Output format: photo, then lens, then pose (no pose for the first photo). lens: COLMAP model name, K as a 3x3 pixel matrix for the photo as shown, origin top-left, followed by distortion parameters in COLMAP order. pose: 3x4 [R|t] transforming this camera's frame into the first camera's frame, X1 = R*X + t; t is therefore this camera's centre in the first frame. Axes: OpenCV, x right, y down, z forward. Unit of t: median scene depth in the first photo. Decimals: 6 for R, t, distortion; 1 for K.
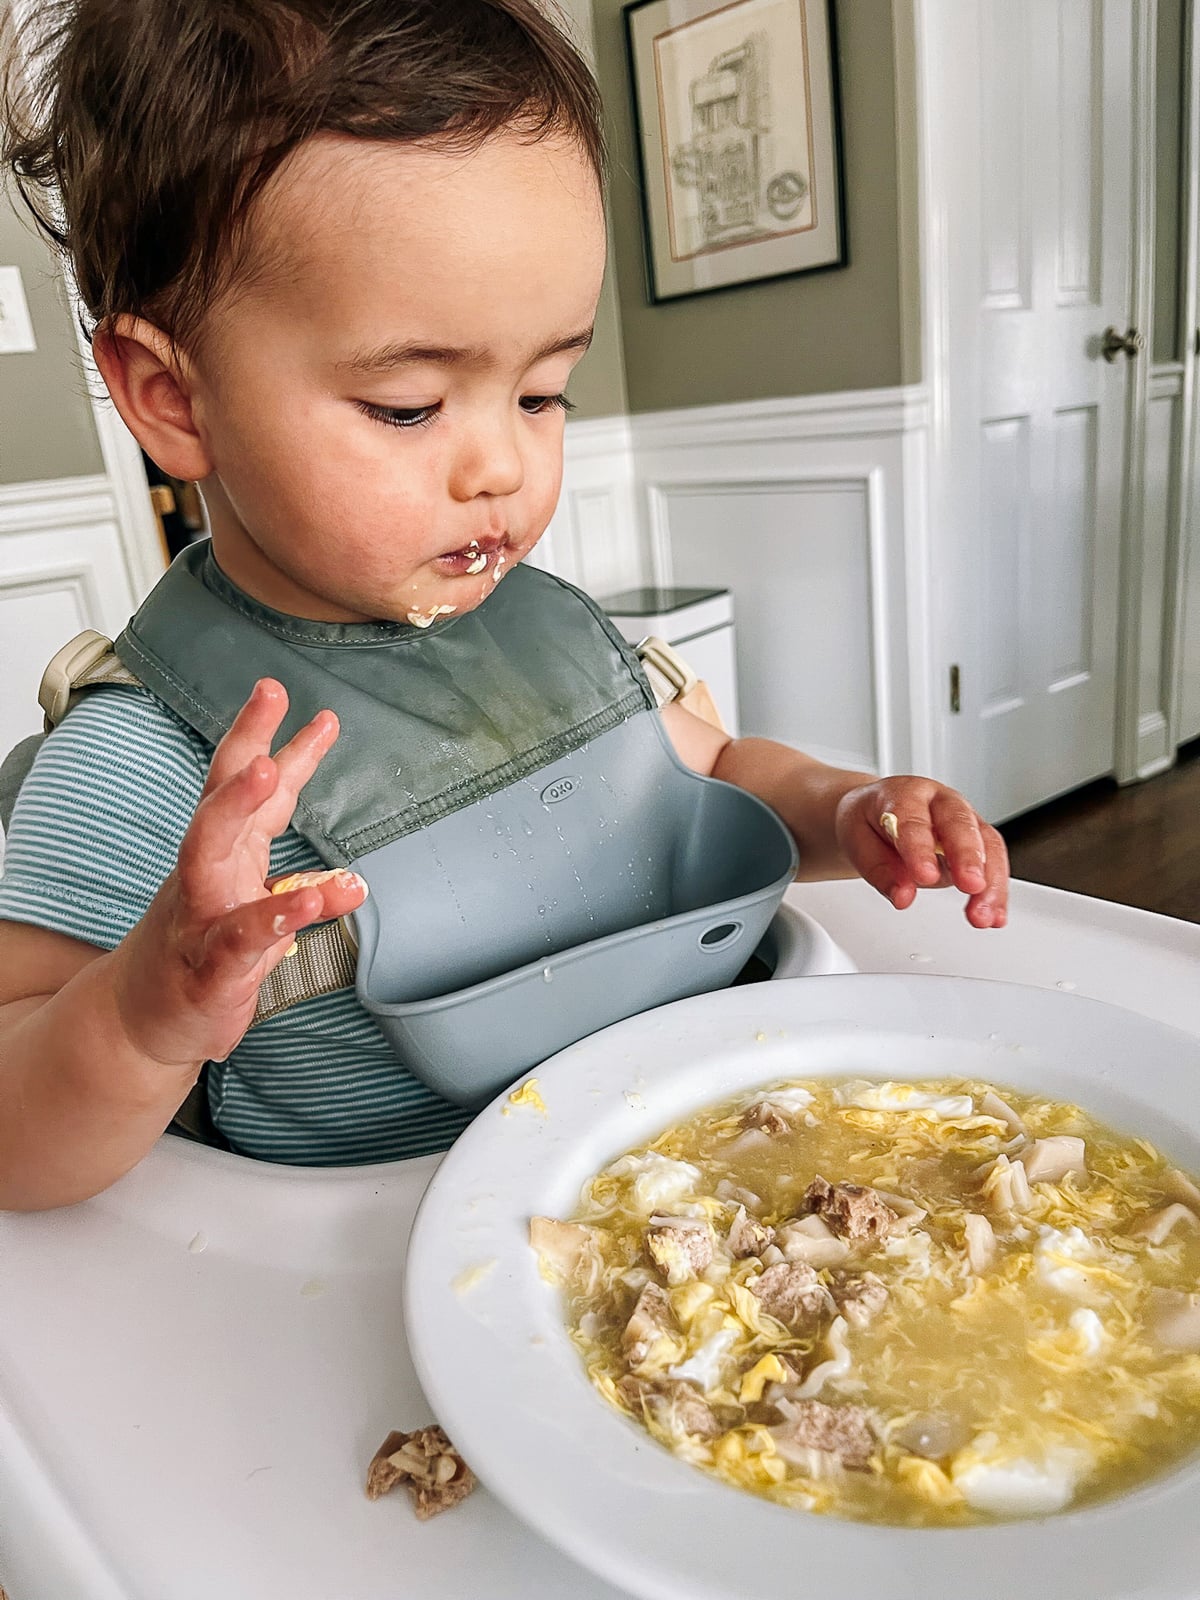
lens RADIAL K [[1245.3, 0, 600.0], [0, 1245.3, 800.0], [0, 0, 1]] dist [0.035378, 0.001768]
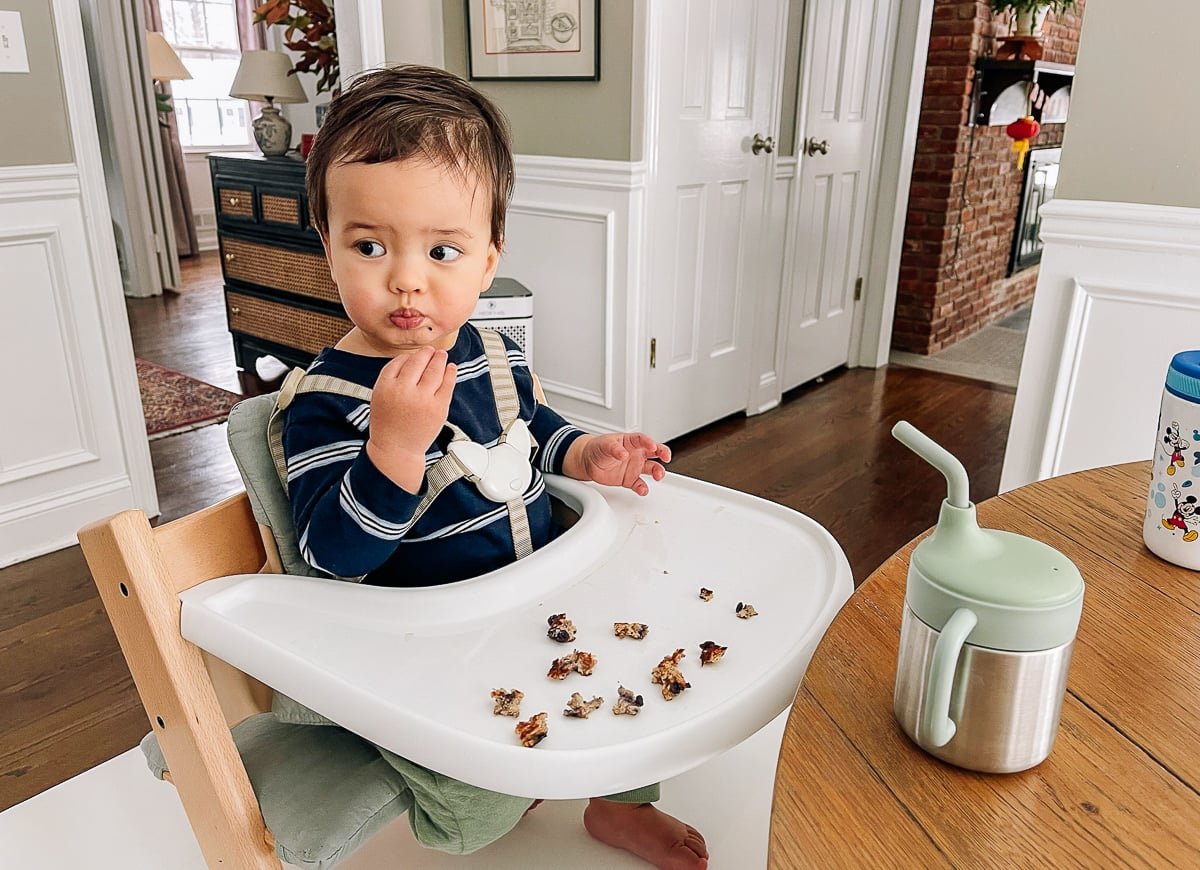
lens RADIAL K [[913.9, 0, 600.0], [0, 913.9, 435.0], [0, 0, 1]] dist [0.008099, 0.002324]
pose [[0.974910, 0.039330, 0.219099, -0.033740], [-0.045727, 0.998661, 0.024204, -0.008554], [-0.217853, -0.033616, 0.975402, -0.126174]]
